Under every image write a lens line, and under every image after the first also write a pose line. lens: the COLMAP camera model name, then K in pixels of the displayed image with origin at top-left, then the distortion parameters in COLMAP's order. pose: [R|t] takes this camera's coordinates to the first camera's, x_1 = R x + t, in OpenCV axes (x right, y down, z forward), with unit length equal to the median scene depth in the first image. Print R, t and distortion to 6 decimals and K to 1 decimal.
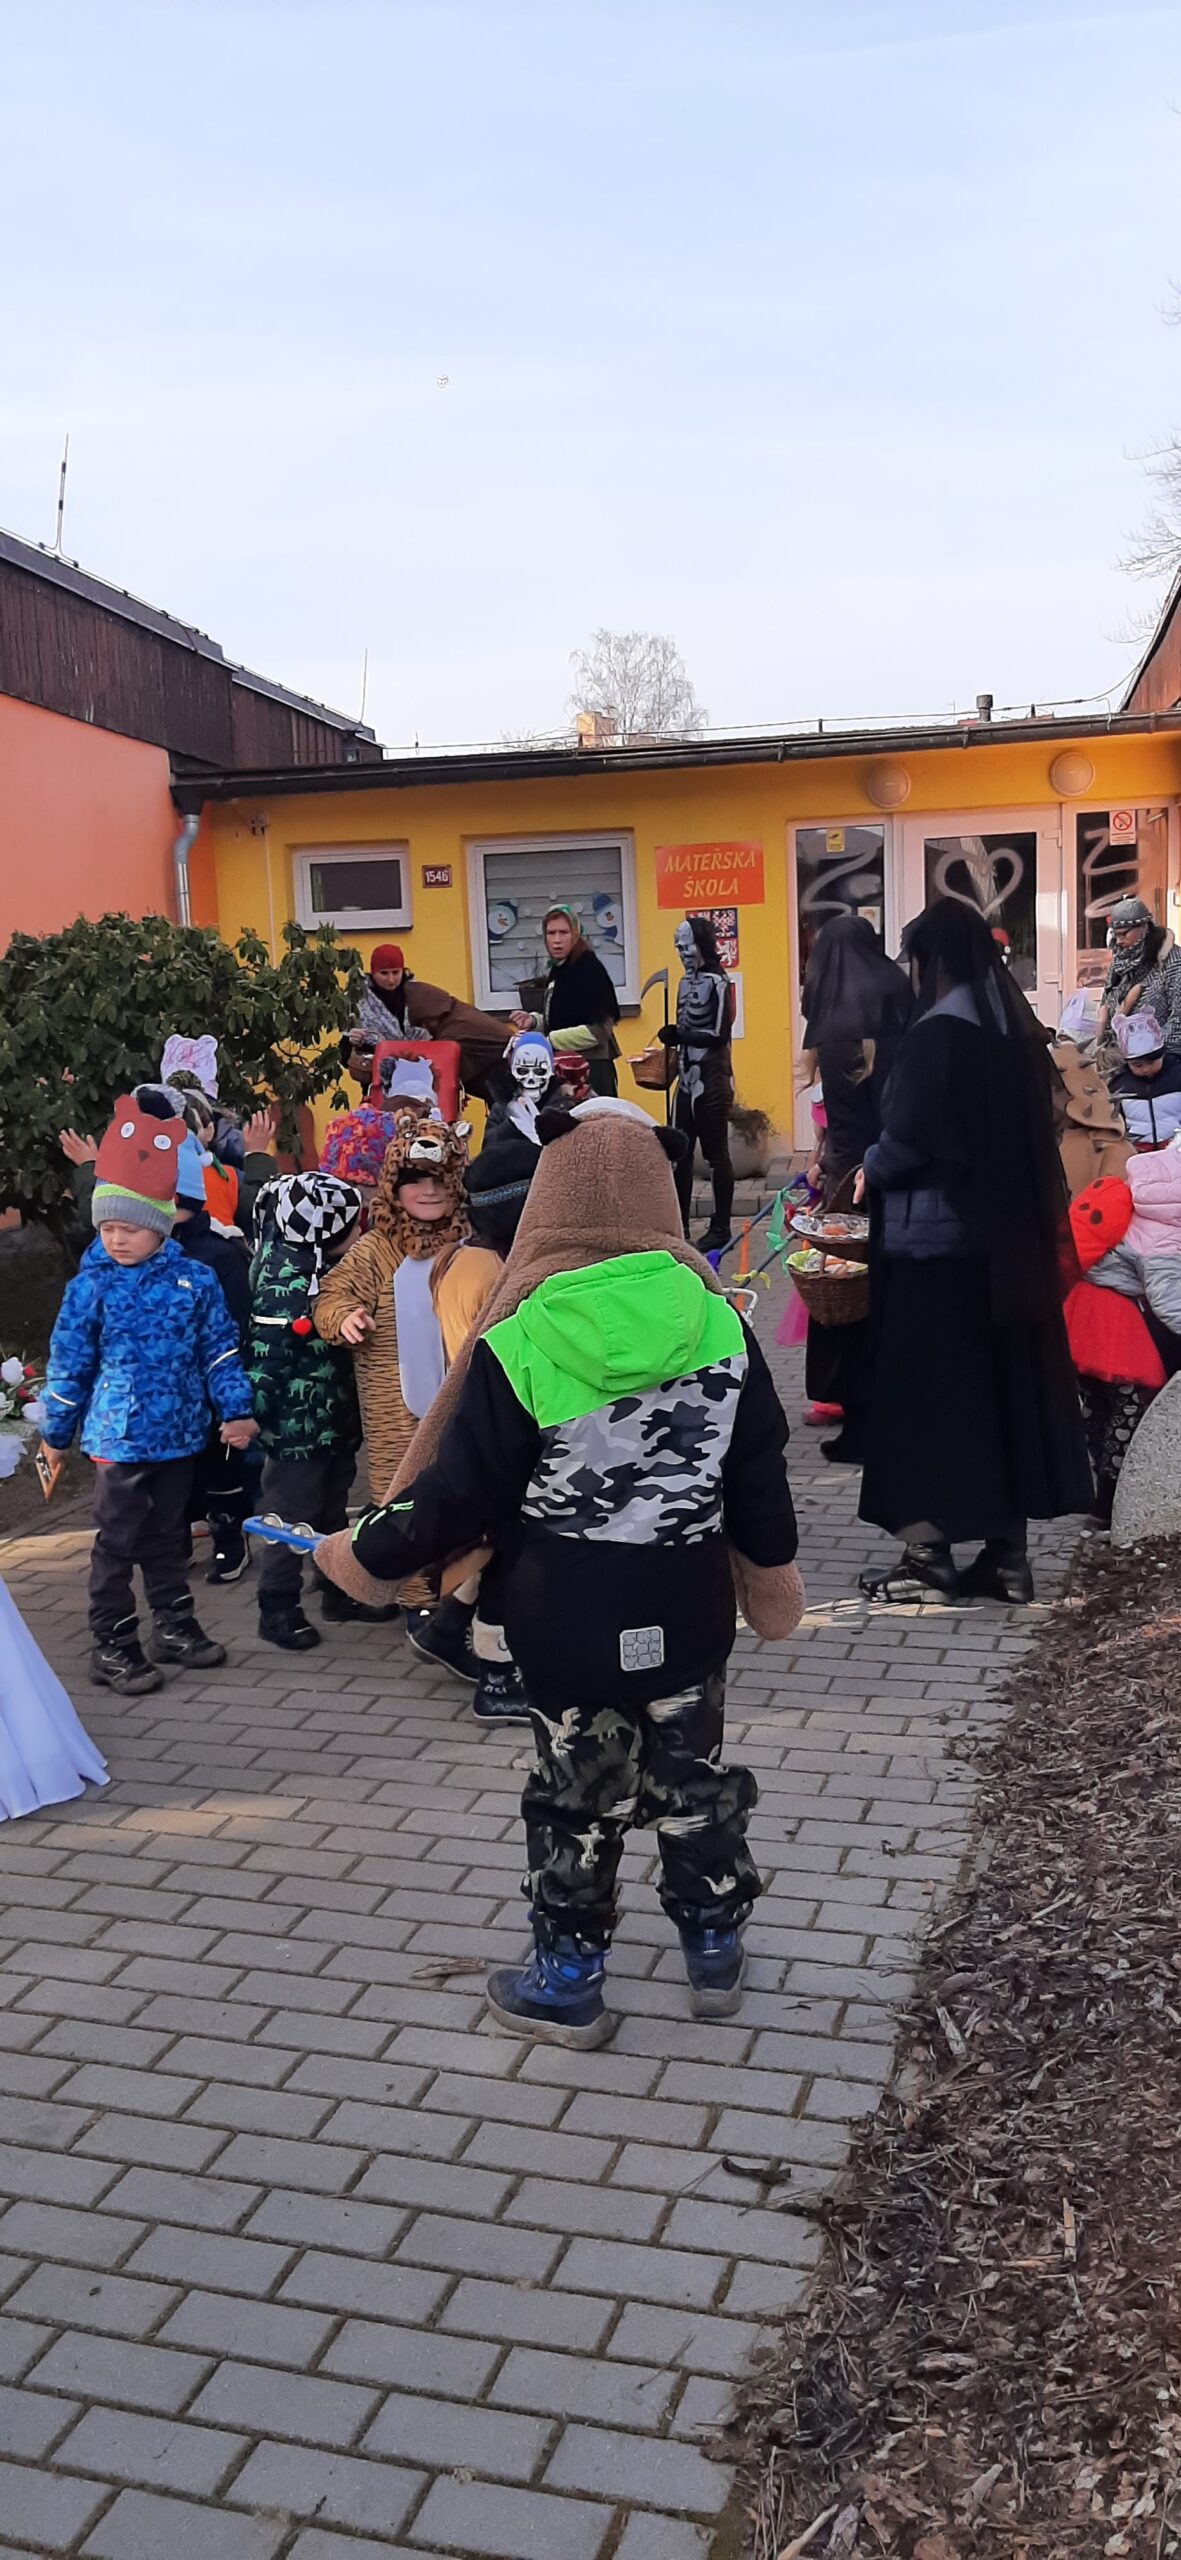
lens RADIAL K [[1977.9, 0, 585.2], [0, 1977.9, 1286.0], [0, 0, 1]] dist [0.078526, -0.144418]
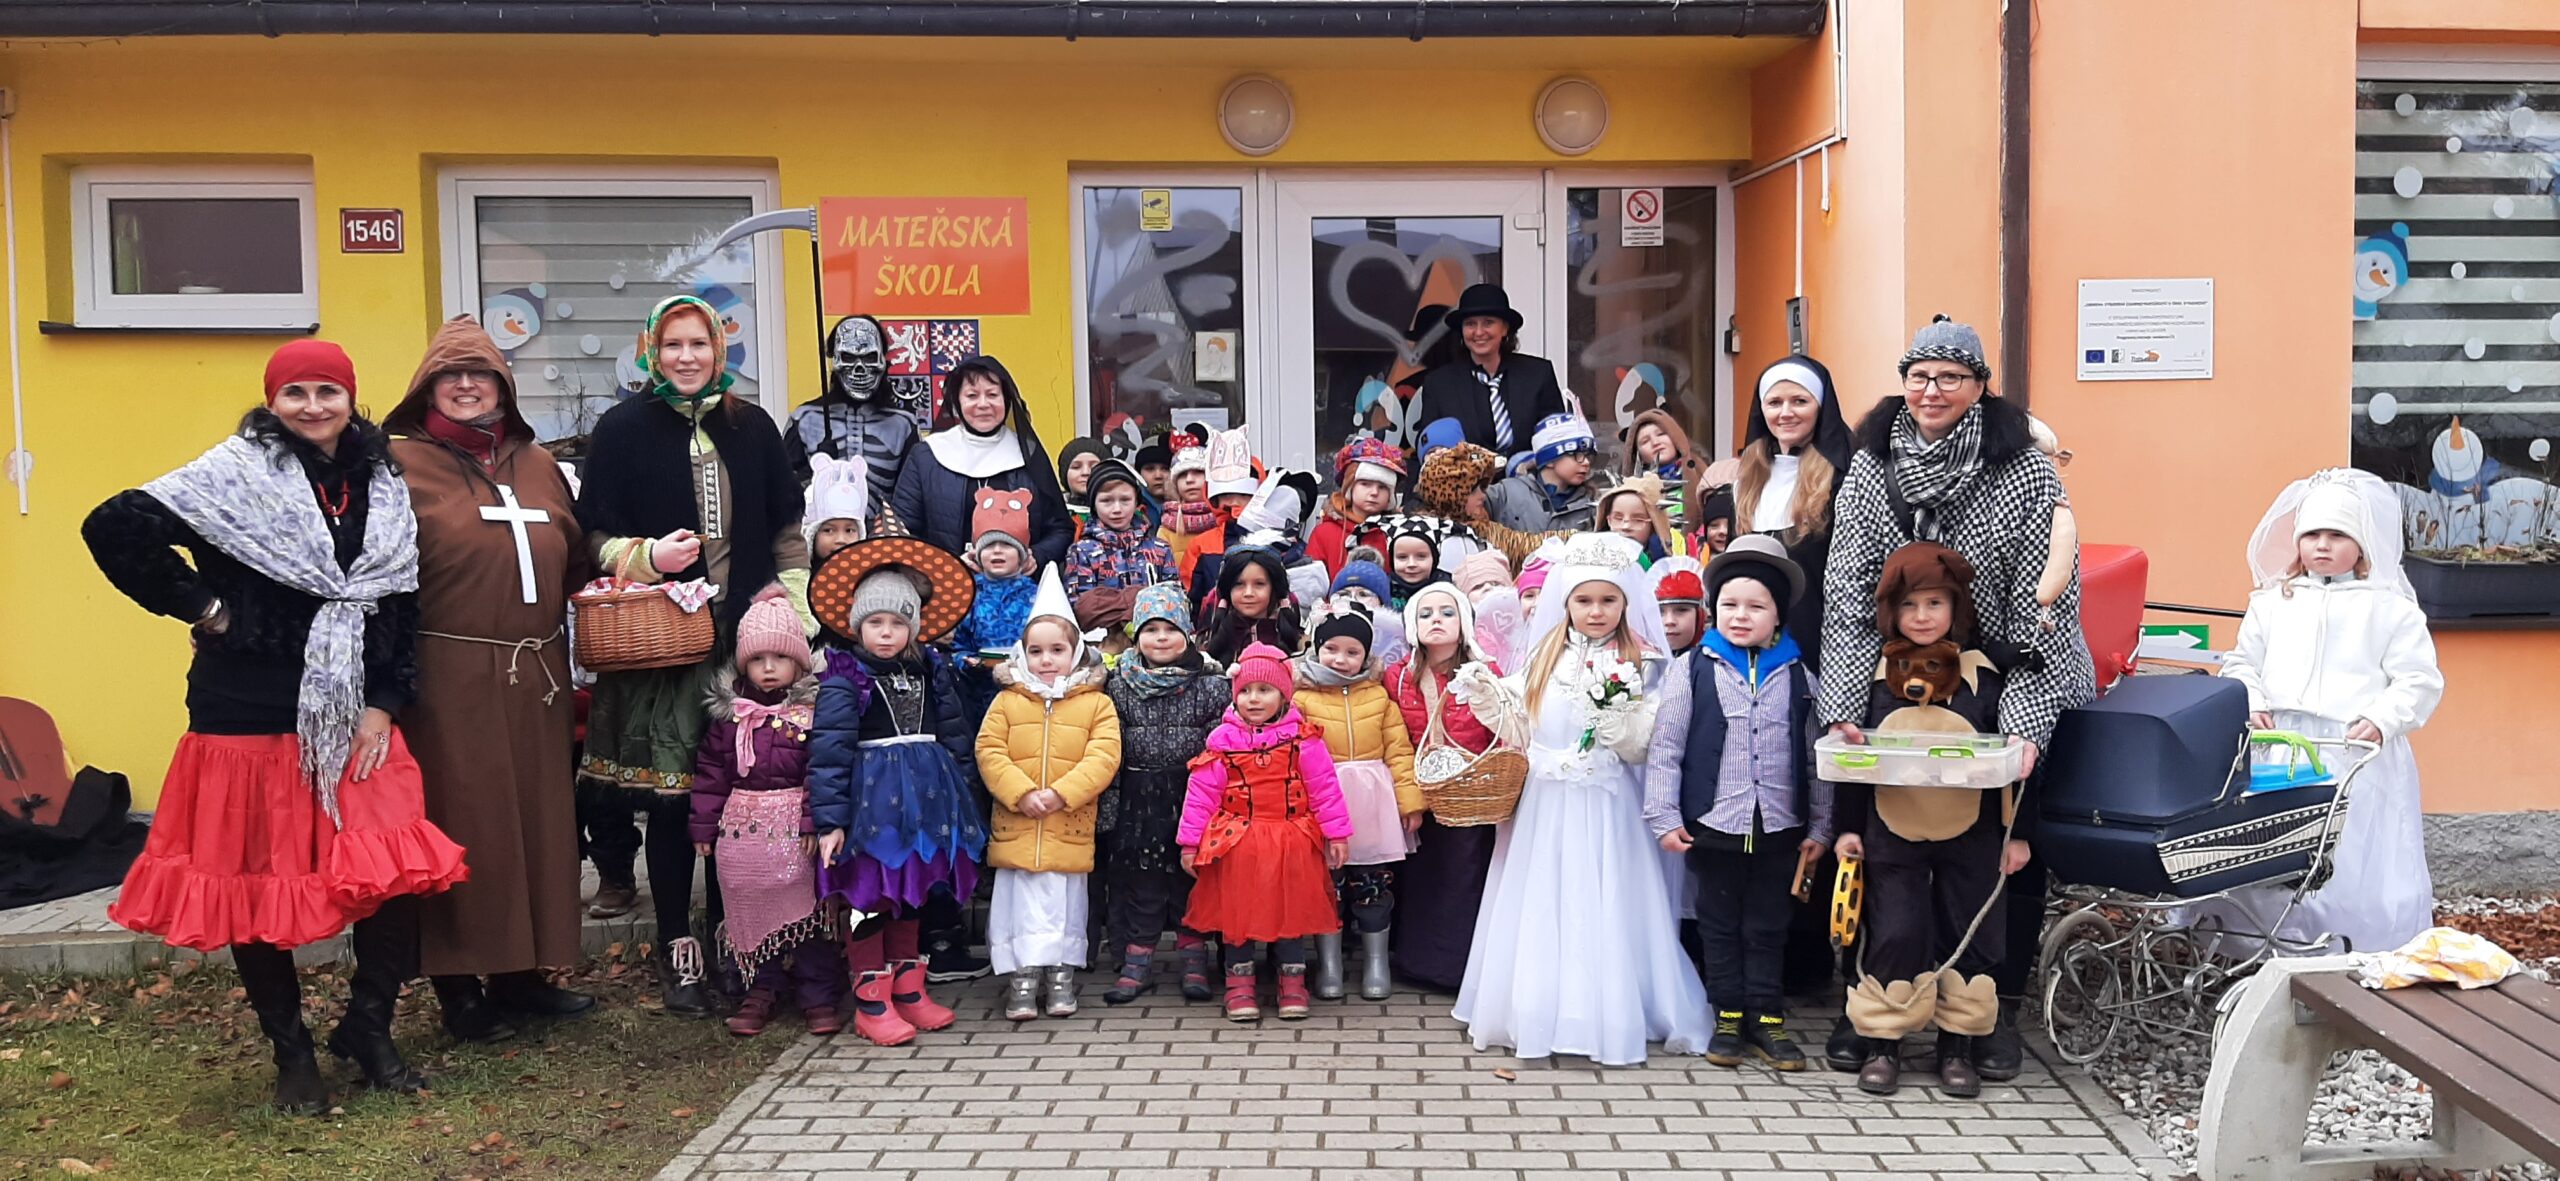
lens RADIAL K [[1977.9, 0, 1289.7], [0, 1977.9, 578.2], [0, 0, 1]] dist [0.078526, -0.144418]
pose [[0.966352, 0.014093, 0.256837, 0.021573], [0.009624, 0.995818, -0.090854, -0.071808], [-0.257043, 0.090268, 0.962175, 0.469313]]
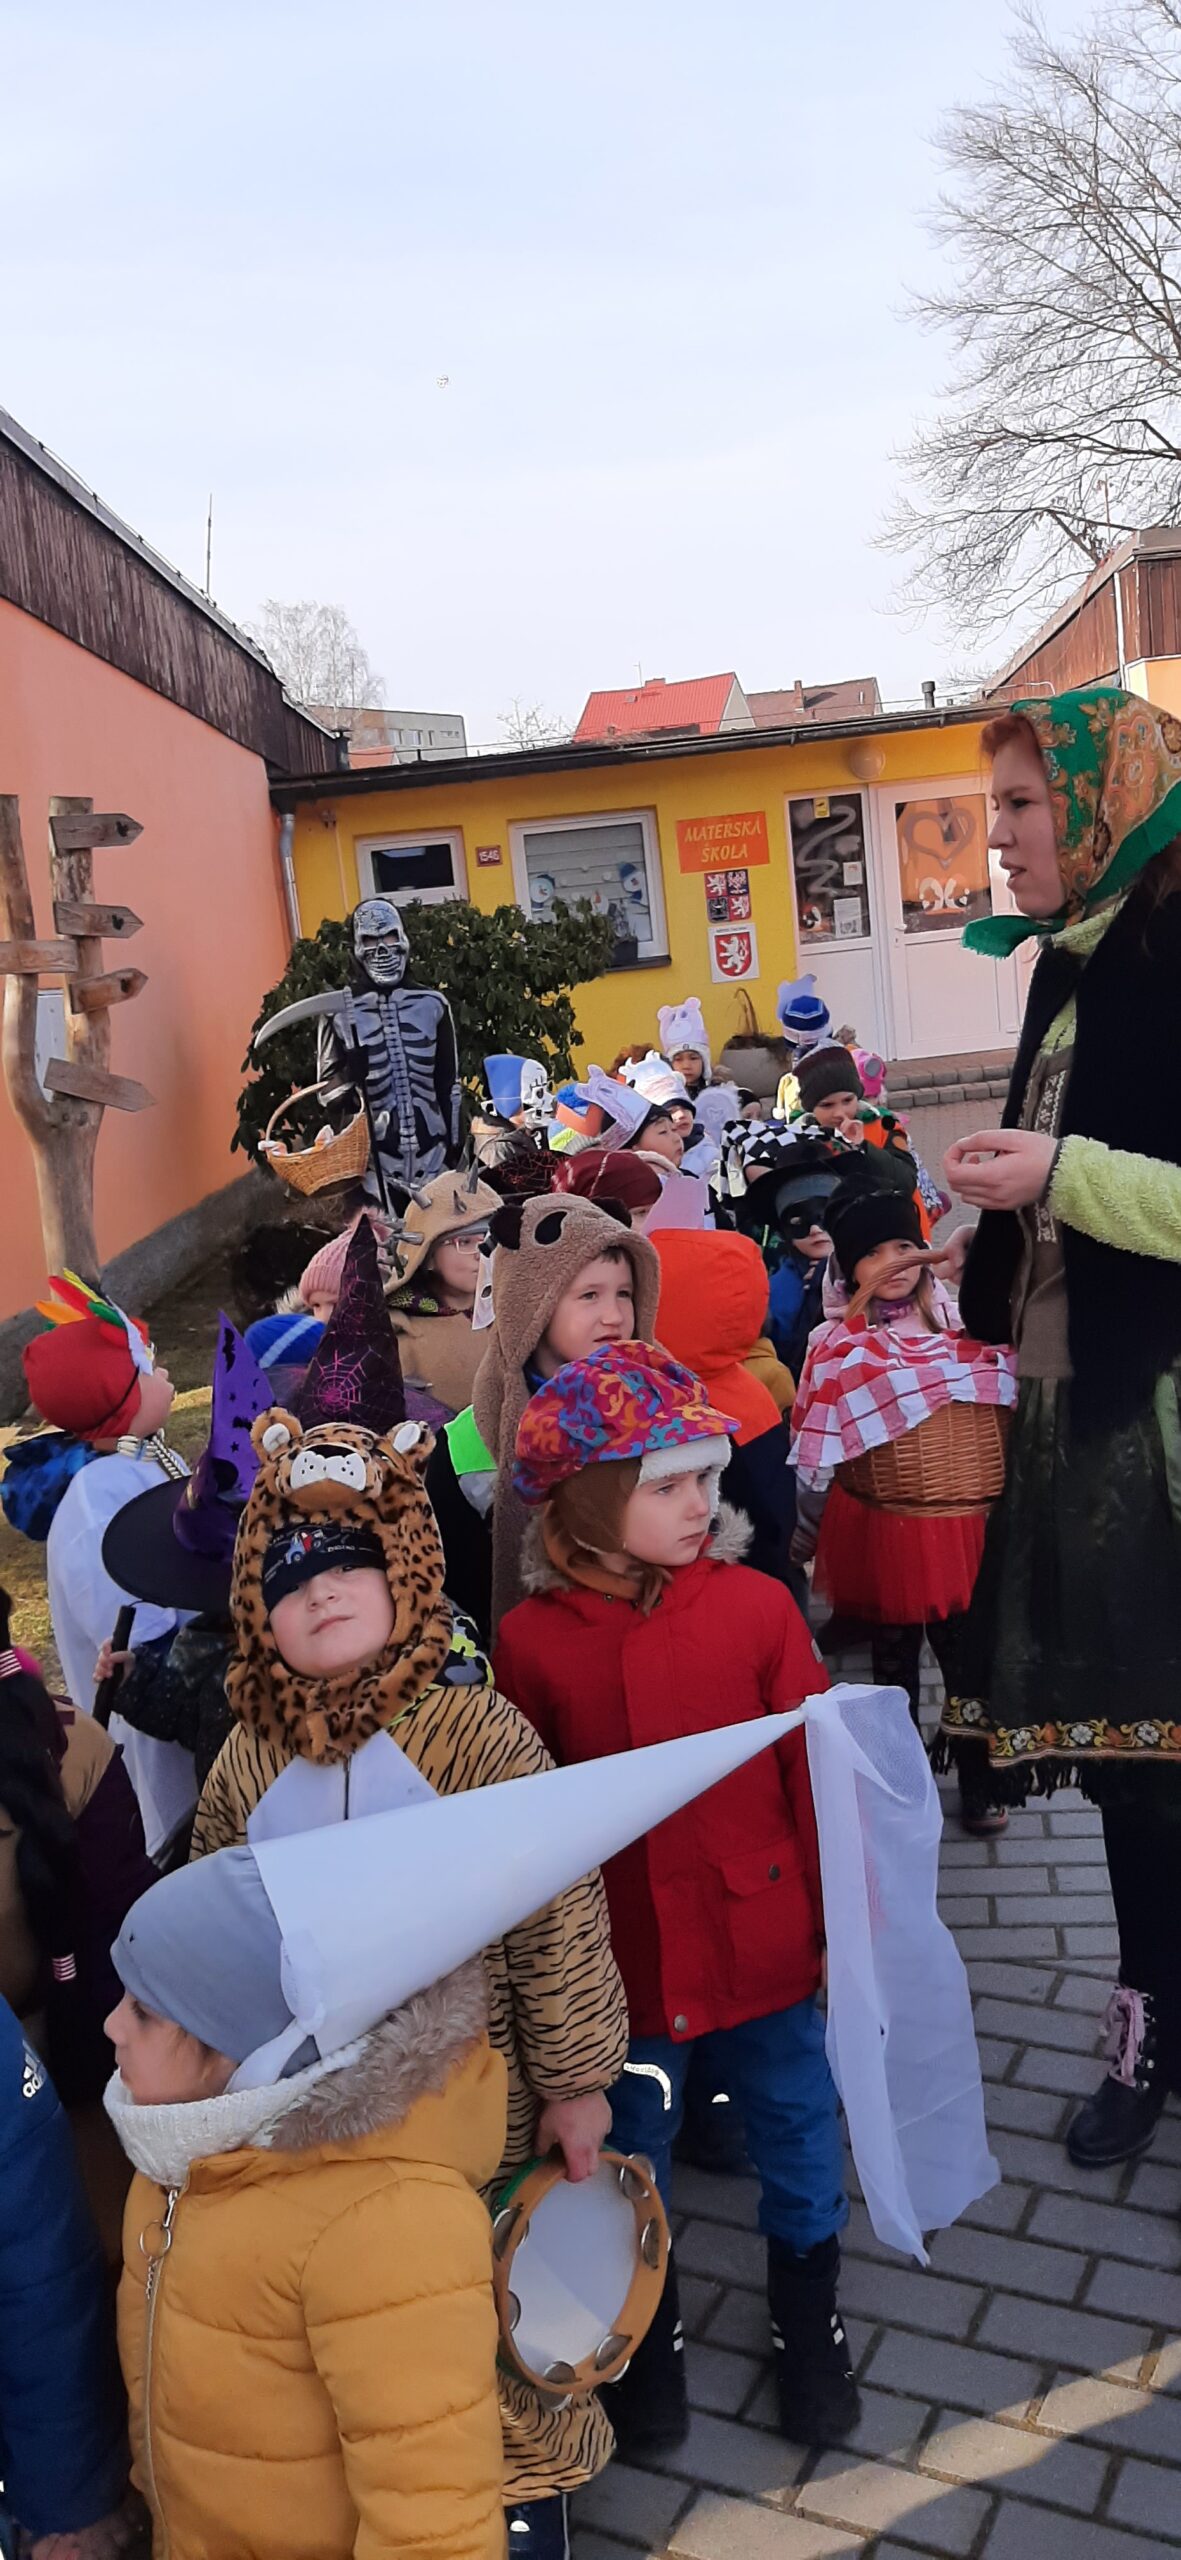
lens RADIAL K [[1977.9, 0, 587.2], [0, 1977.9, 1288.7], [0, 0, 1]] dist [0.078526, -0.144418]
pose [[0.984362, -0.087504, 0.152886, -0.222953], [0.084713, 0.996099, 0.024691, 0.023539], [-0.154450, -0.011353, 0.987935, -0.168496]]
